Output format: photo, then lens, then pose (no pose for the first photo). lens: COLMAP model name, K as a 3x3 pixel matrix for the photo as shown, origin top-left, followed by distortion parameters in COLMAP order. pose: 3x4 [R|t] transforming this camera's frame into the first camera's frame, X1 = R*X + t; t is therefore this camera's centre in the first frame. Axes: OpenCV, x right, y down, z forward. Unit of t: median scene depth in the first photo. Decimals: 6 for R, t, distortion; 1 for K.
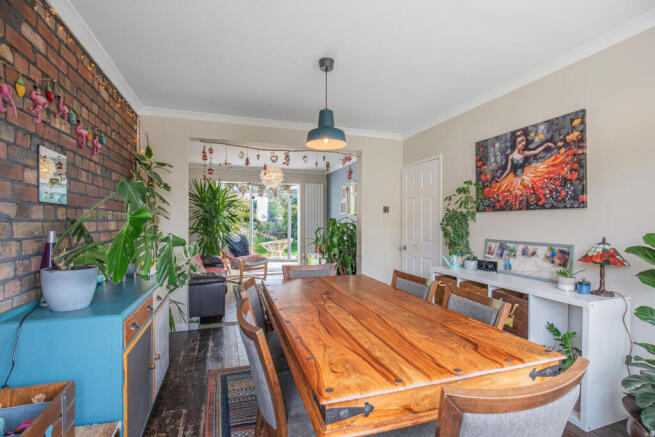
lens RADIAL K [[320.8, 0, 329.7], [0, 320.8, 221.2], [0, 0, 1]] dist [0.001197, 0.000018]
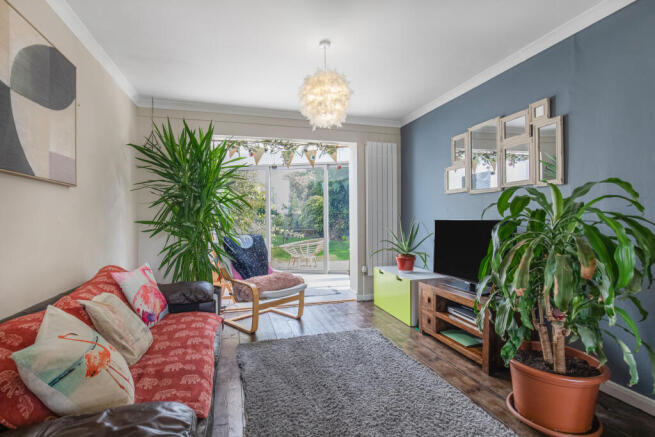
lens RADIAL K [[320.8, 0, 325.2], [0, 320.8, 217.6], [0, 0, 1]] dist [0.001197, 0.000018]
pose [[0.998725, -0.009743, -0.049526, -0.132898], [0.009809, 0.999951, 0.001082, 0.015023], [0.049513, -0.001566, 0.998772, 0.480669]]
